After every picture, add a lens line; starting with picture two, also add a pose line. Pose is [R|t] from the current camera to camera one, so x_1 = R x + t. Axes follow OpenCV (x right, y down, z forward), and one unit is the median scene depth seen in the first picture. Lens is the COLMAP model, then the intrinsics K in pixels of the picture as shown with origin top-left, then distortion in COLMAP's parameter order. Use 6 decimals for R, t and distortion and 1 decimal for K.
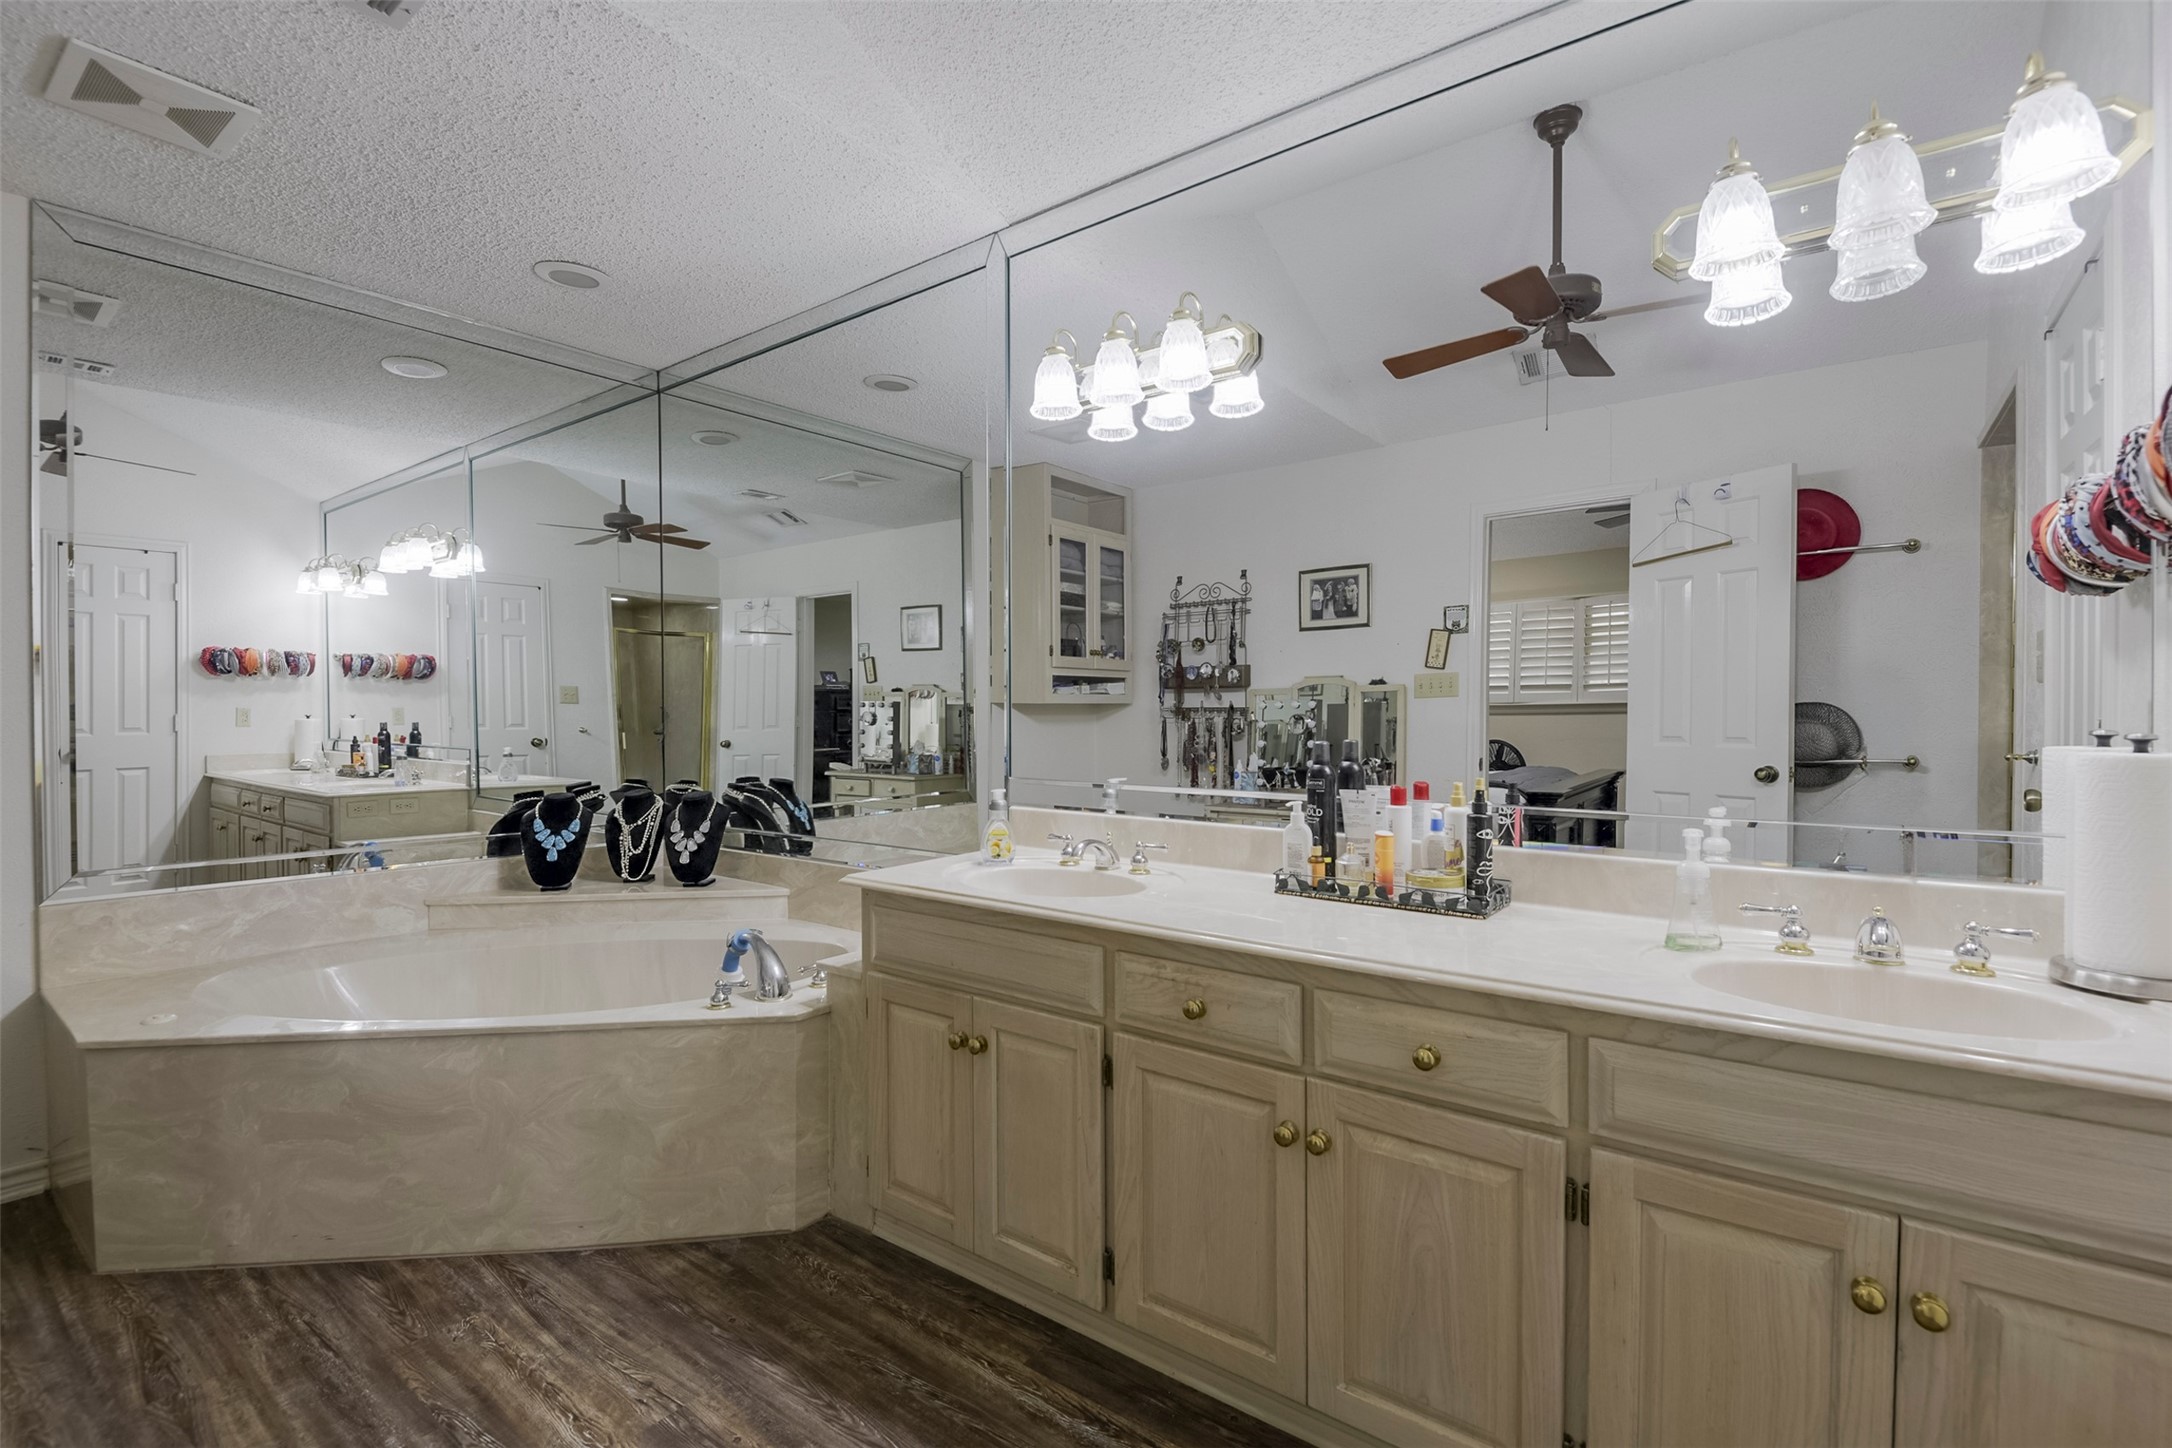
lens RADIAL K [[1006.5, 0, 1071.8], [0, 1006.5, 709.4], [0, 0, 1]] dist [-0.000467, -0.023628]
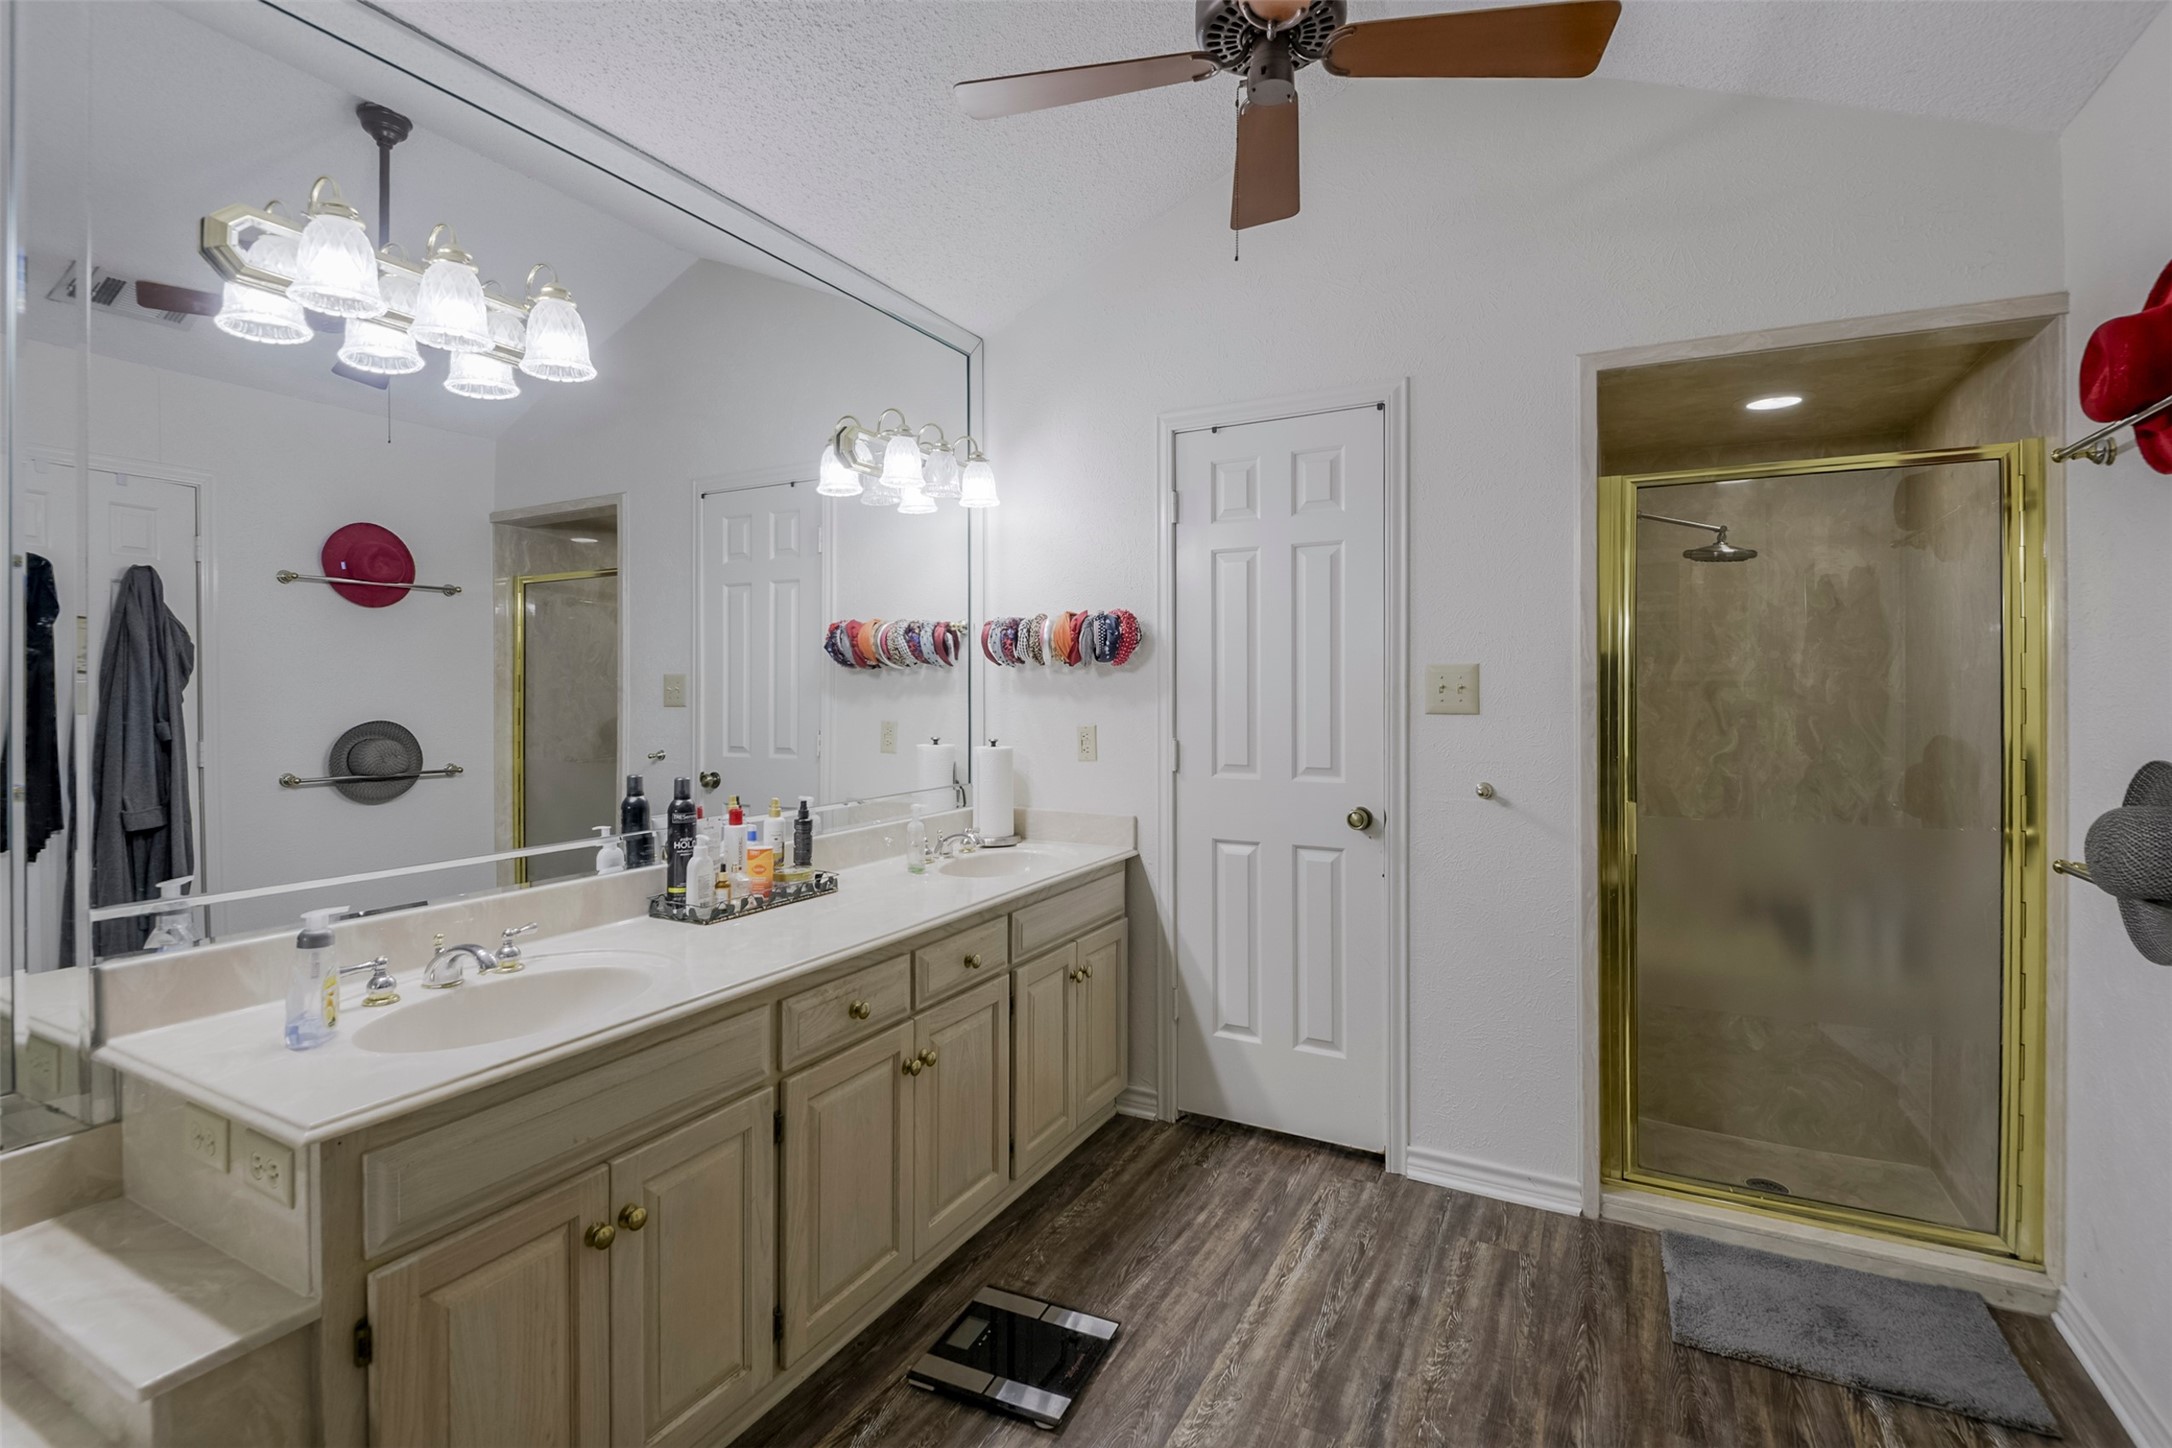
lens RADIAL K [[1006.5, 0, 1071.8], [0, 1006.5, 709.4], [0, 0, 1]] dist [-0.000467, -0.023628]
pose [[-0.187085, -0.008195, 0.982310, -0.976377], [0.023779, 0.999634, 0.012868, -0.052735], [-0.982056, 0.025766, -0.186821, 0.887161]]
